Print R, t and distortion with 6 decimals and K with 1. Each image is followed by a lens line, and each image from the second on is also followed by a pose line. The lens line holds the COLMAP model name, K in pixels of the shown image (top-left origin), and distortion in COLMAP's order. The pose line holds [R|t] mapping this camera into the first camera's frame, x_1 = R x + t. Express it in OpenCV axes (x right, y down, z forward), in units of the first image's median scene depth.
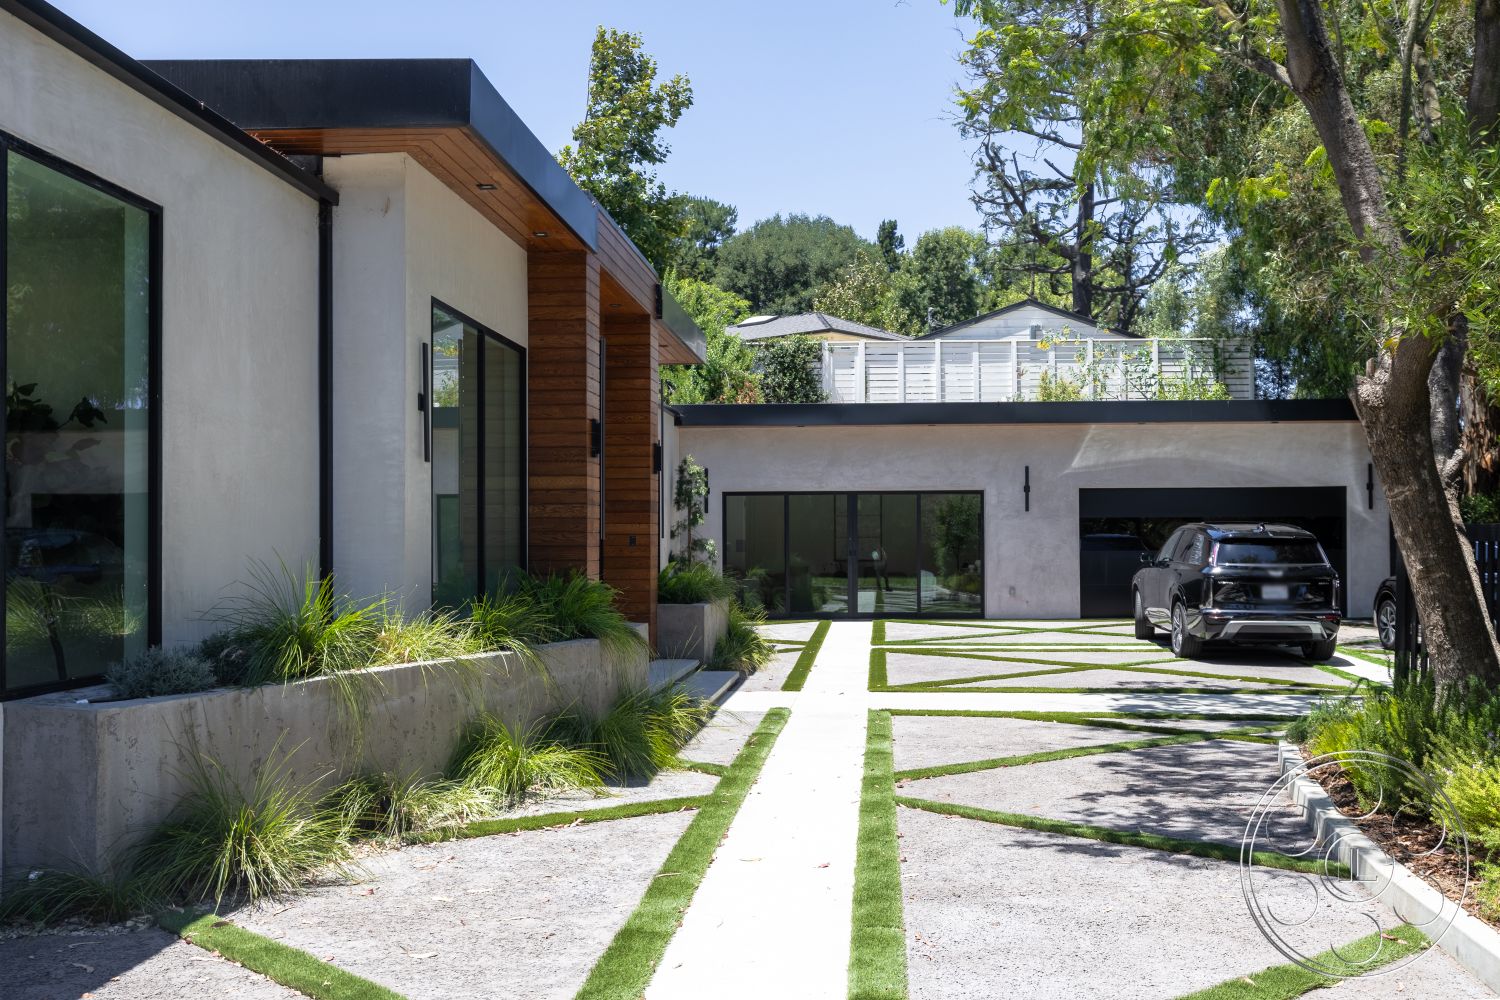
lens RADIAL K [[1482.8, 0, 796.7], [0, 1482.8, 527.1], [0, 0, 1]] dist [0.021908, 0.000000]
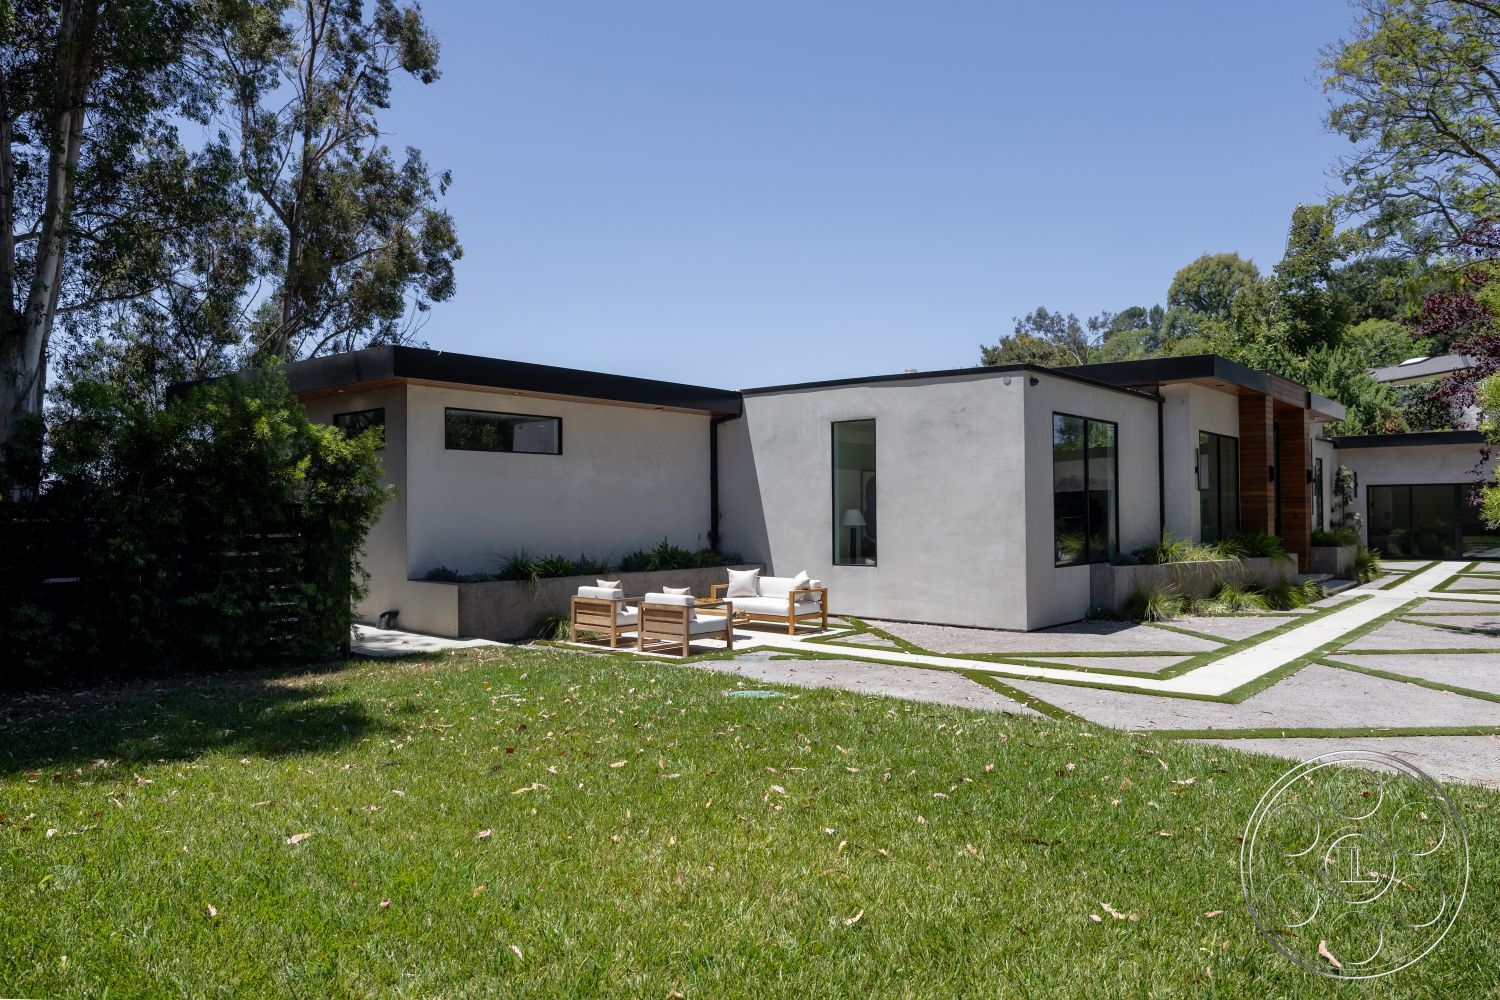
lens RADIAL K [[1033.8, 0, 756.3], [0, 1033.8, 485.1], [0, 0, 1]] dist [0.003930, -0.002702]
pose [[0.809800, -0.016353, -0.586478, 0.166730], [0.009912, 0.999850, -0.014192, -0.027711], [0.586622, 0.005680, 0.809841, -0.813693]]
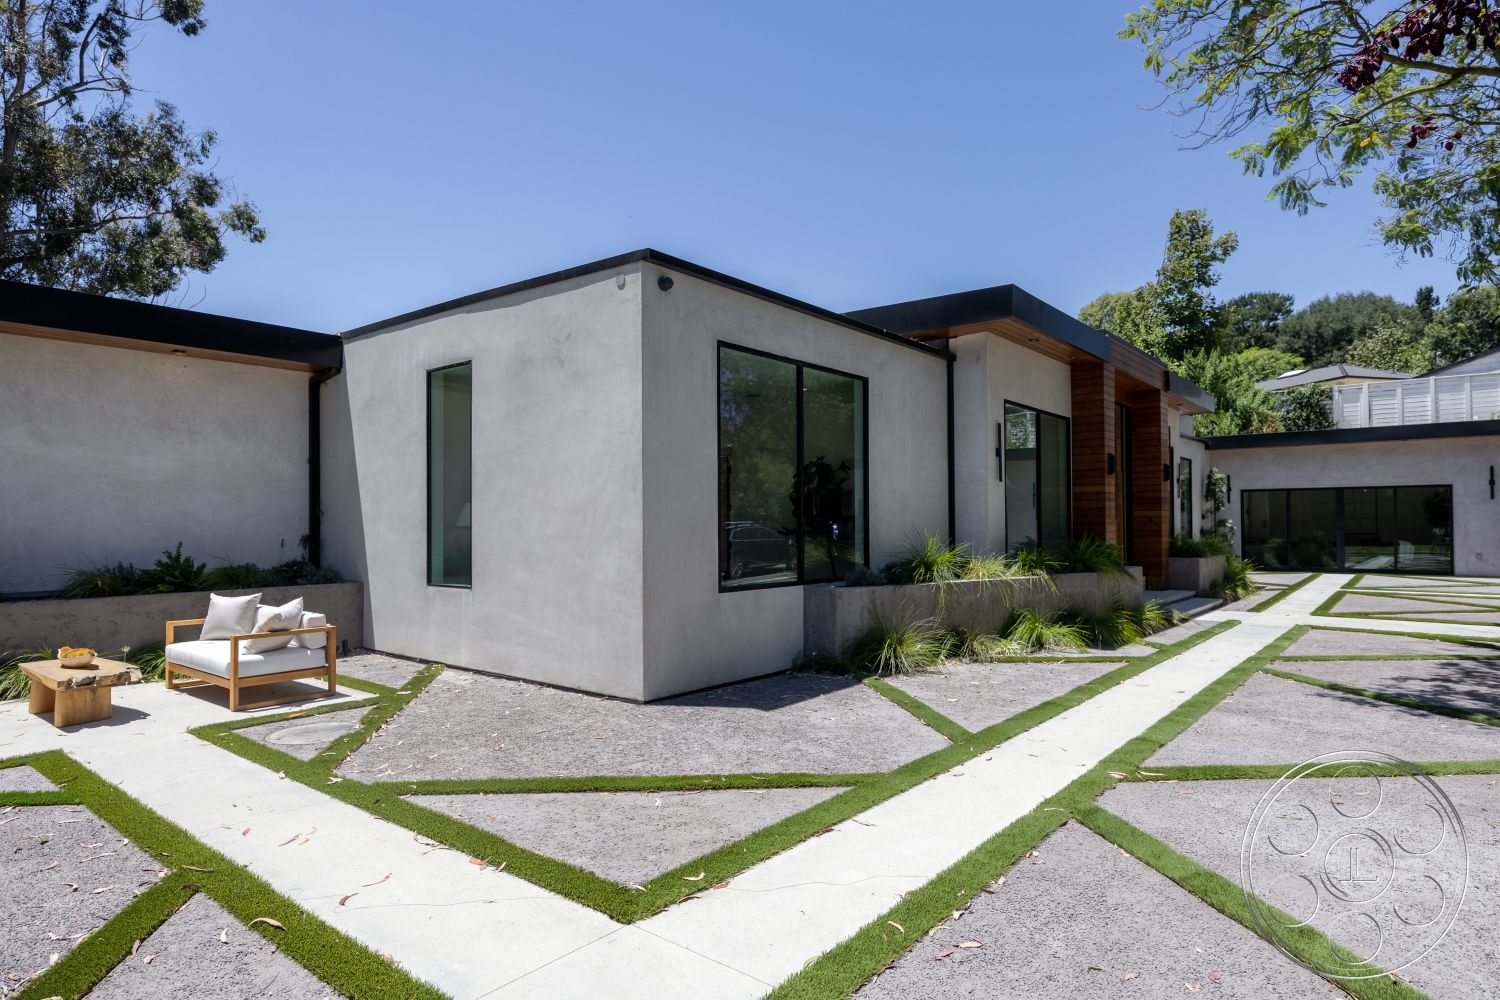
lens RADIAL K [[871.3, 0, 754.5], [0, 871.3, 505.8], [0, 0, 1]] dist [-0.004604, -0.001914]
pose [[0.817424, -0.012738, -0.575896, 0.123571], [0.007816, 0.999909, -0.011024, -0.000568], [0.575984, 0.004510, 0.817449, -0.125379]]
